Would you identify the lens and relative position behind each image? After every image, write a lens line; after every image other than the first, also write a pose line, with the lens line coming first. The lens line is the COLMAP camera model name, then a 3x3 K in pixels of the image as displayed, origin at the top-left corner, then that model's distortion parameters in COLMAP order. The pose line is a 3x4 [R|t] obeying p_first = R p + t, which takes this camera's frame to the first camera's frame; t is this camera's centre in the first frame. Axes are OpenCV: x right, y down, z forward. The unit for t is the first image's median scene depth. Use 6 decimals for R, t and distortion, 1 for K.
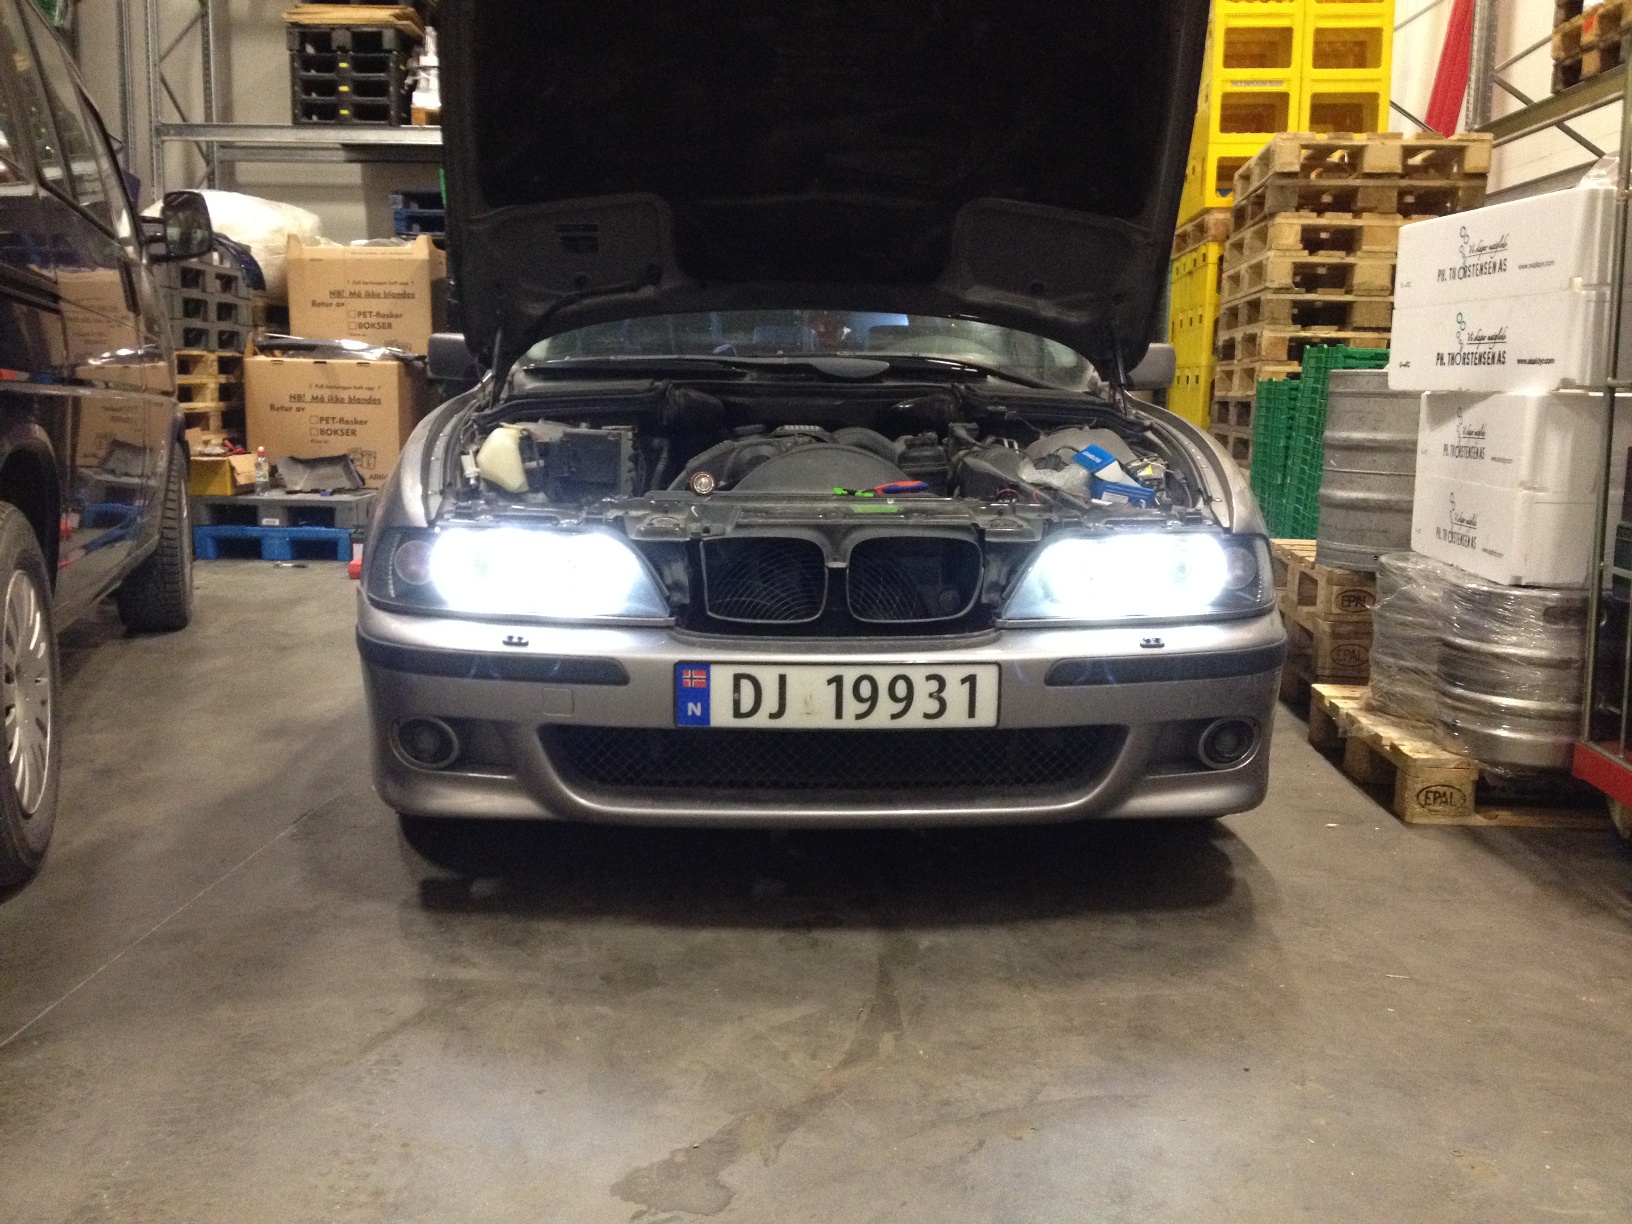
lens RADIAL K [[1581.6, 0, 824.1], [0, 1581.6, 594.5], [0, 0, 1]] dist [0.117954, -0.281802]
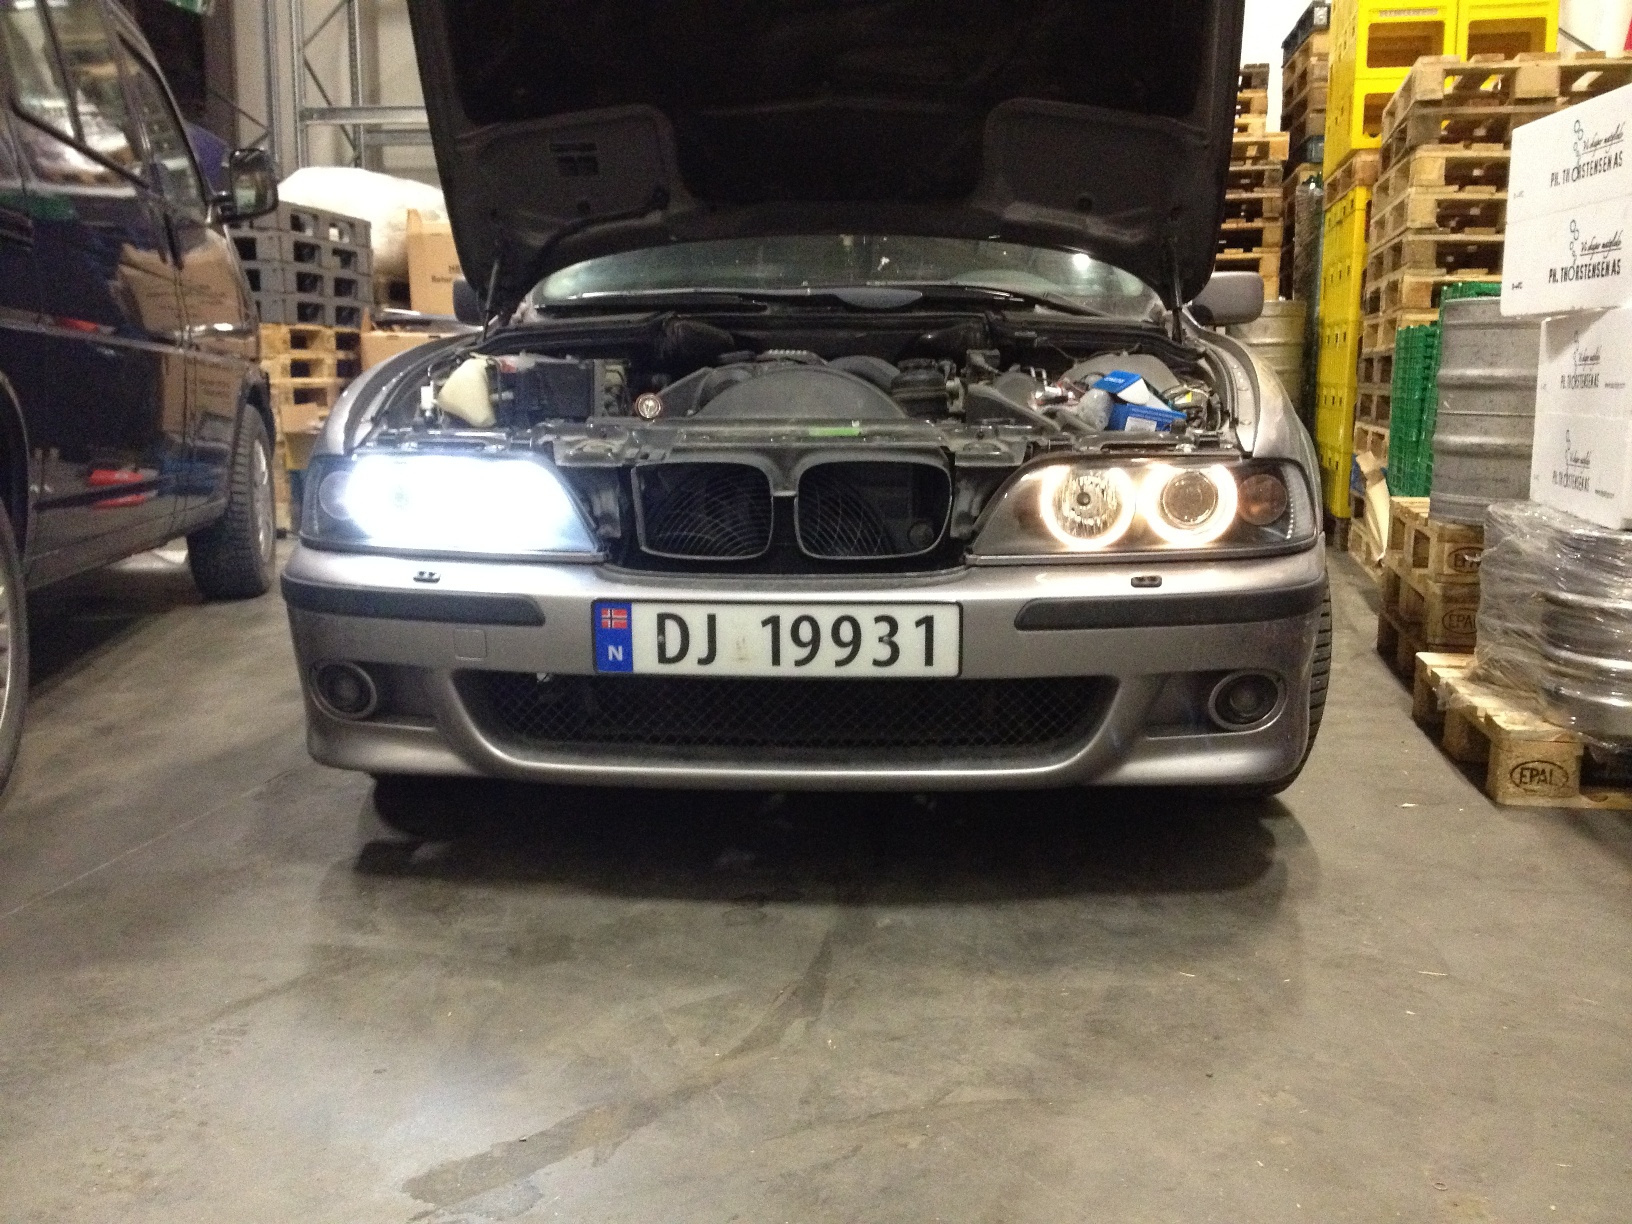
lens RADIAL K [[1598.9, 0, 816.0], [0, 1598.9, 612.0], [0, 0, 1]] dist [0.089836, -0.211165]
pose [[0.993301, 0.003877, -0.115492, 0.115446], [-0.002027, 0.999868, 0.016132, 0.029635], [0.115539, -0.015790, 0.993177, 0.101771]]
